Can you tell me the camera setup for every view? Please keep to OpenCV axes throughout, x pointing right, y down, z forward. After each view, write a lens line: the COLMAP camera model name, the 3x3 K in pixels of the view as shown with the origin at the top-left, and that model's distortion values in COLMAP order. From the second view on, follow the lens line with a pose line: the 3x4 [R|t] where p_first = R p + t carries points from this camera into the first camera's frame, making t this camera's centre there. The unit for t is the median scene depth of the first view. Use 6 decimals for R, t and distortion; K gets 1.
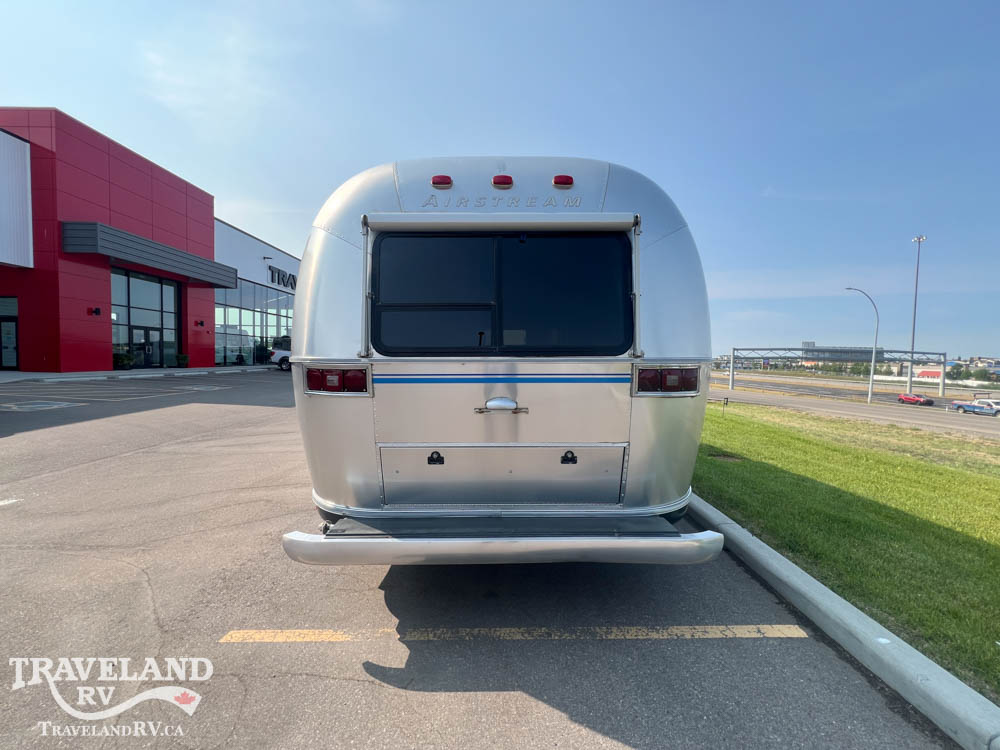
lens RADIAL K [[397.8, 0, 498.3], [0, 397.8, 373.8], [0, 0, 1]] dist [-0.000910, 0.000178]
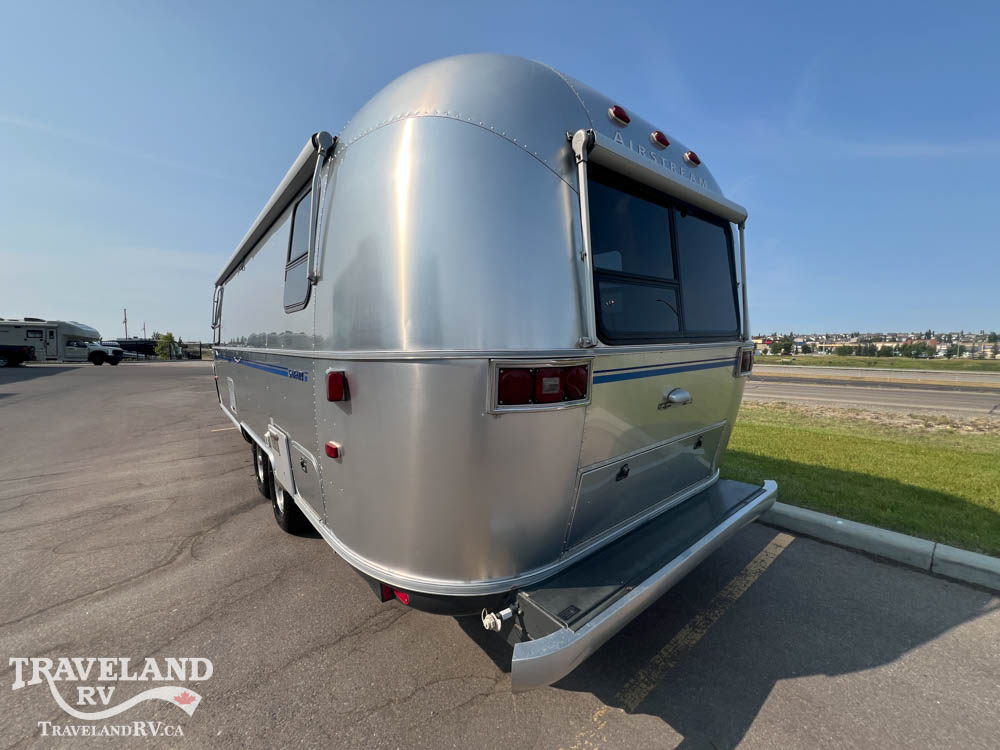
lens RADIAL K [[397.8, 0, 498.3], [0, 397.8, 373.8], [0, 0, 1]] dist [-0.000910, 0.000178]
pose [[0.775462, -0.065596, 0.627978, -0.875265], [0.042281, 0.997751, 0.052010, -0.038824], [-0.629977, -0.013780, 0.776491, 0.562064]]
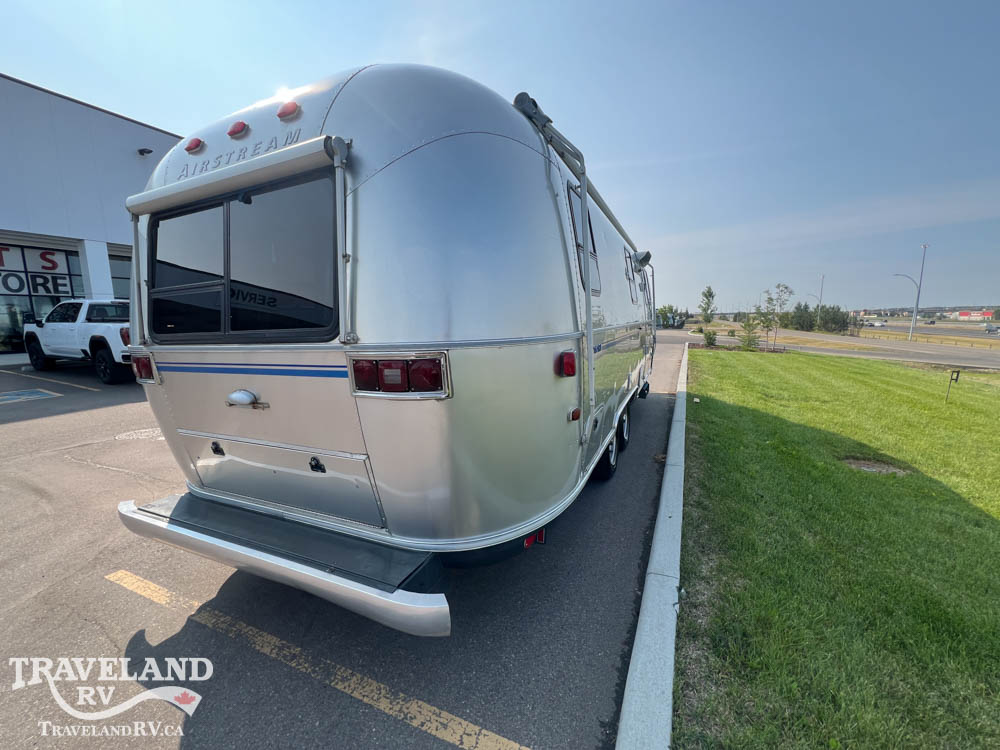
lens RADIAL K [[397.8, 0, 498.3], [0, 397.8, 373.8], [0, 0, 1]] dist [-0.000910, 0.000178]
pose [[0.907698, 0.024907, -0.418885, 0.896297], [0.015034, 0.995666, 0.091781, -0.048969], [0.419355, -0.089607, 0.903389, 0.448855]]
